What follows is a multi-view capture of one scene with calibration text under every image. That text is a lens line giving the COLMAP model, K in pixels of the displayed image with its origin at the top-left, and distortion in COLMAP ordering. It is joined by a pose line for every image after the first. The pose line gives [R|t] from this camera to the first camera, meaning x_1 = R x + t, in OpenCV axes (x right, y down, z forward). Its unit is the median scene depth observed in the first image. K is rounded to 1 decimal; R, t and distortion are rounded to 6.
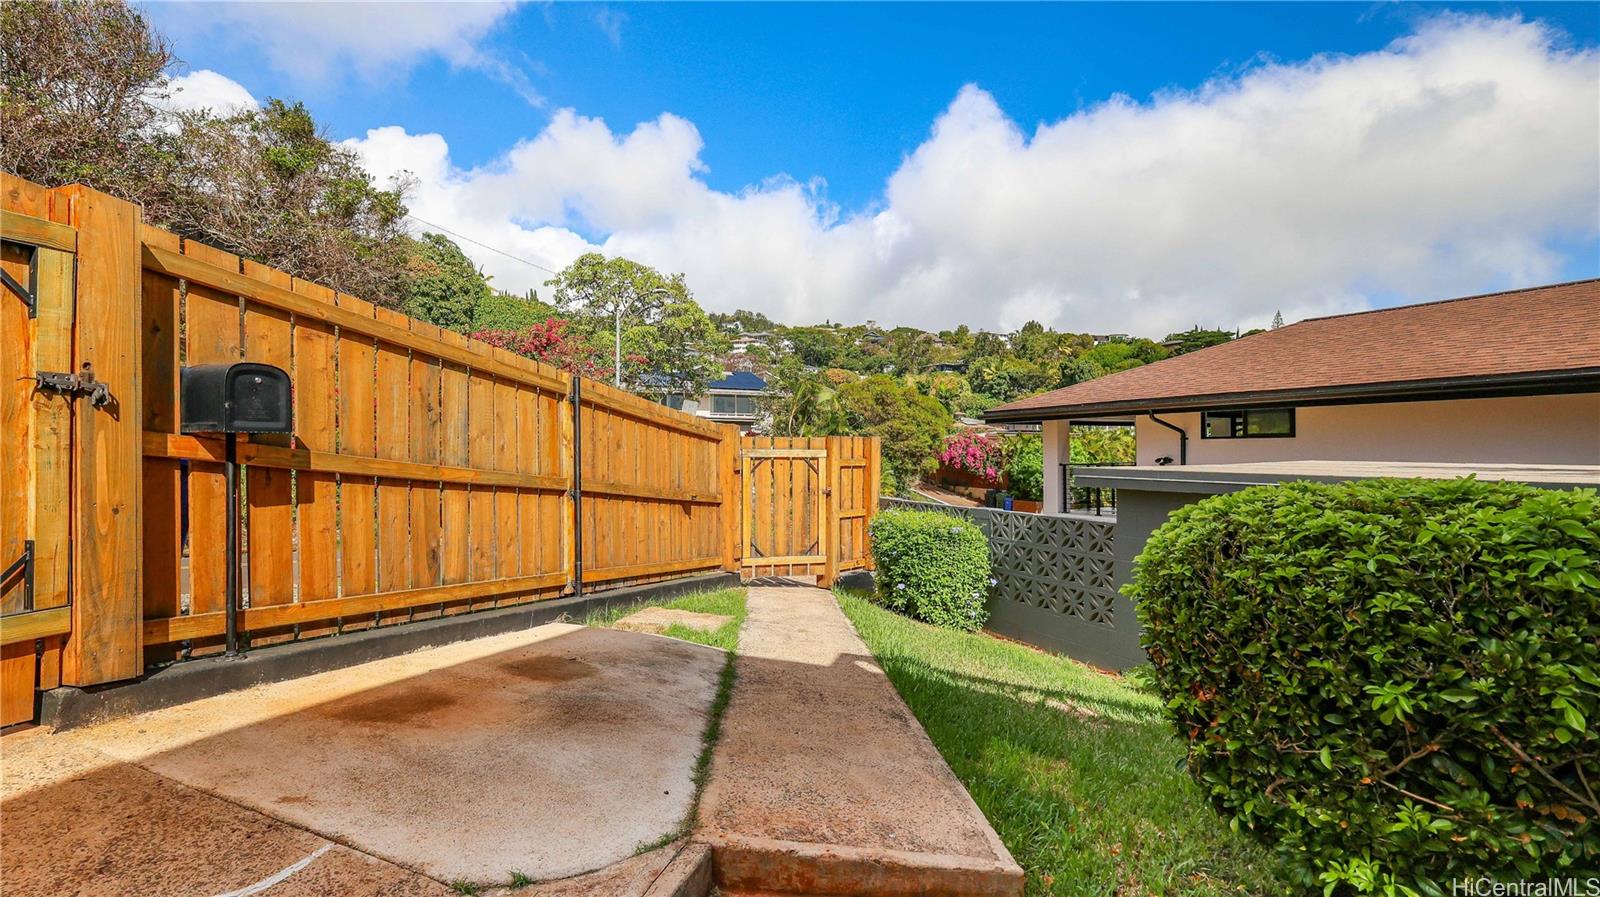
lens RADIAL K [[705.7, 0, 800.0], [0, 705.7, 448.5], [0, 0, 1]] dist [0.000750, 0.000187]
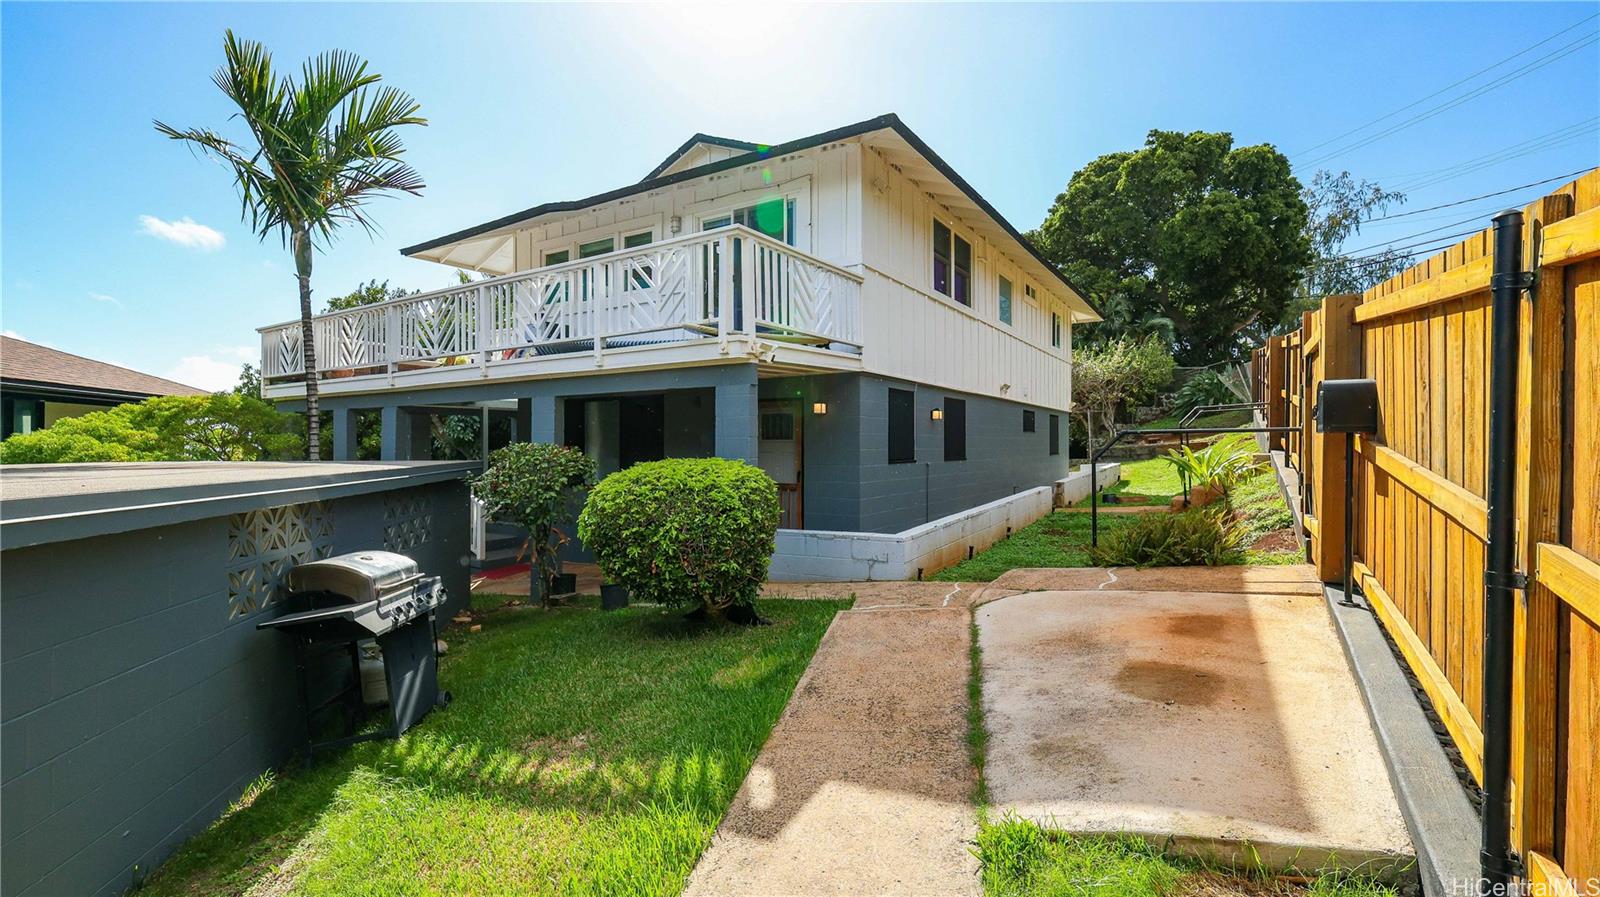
lens RADIAL K [[705.7, 0, 800.0], [0, 705.7, 448.5], [0, 0, 1]] dist [0.000750, 0.000187]
pose [[-0.963188, 0.006674, 0.268746, -0.120988], [0.007450, 0.999970, 0.001869, 0.000389], [-0.268726, 0.003803, -0.963209, 1.730054]]
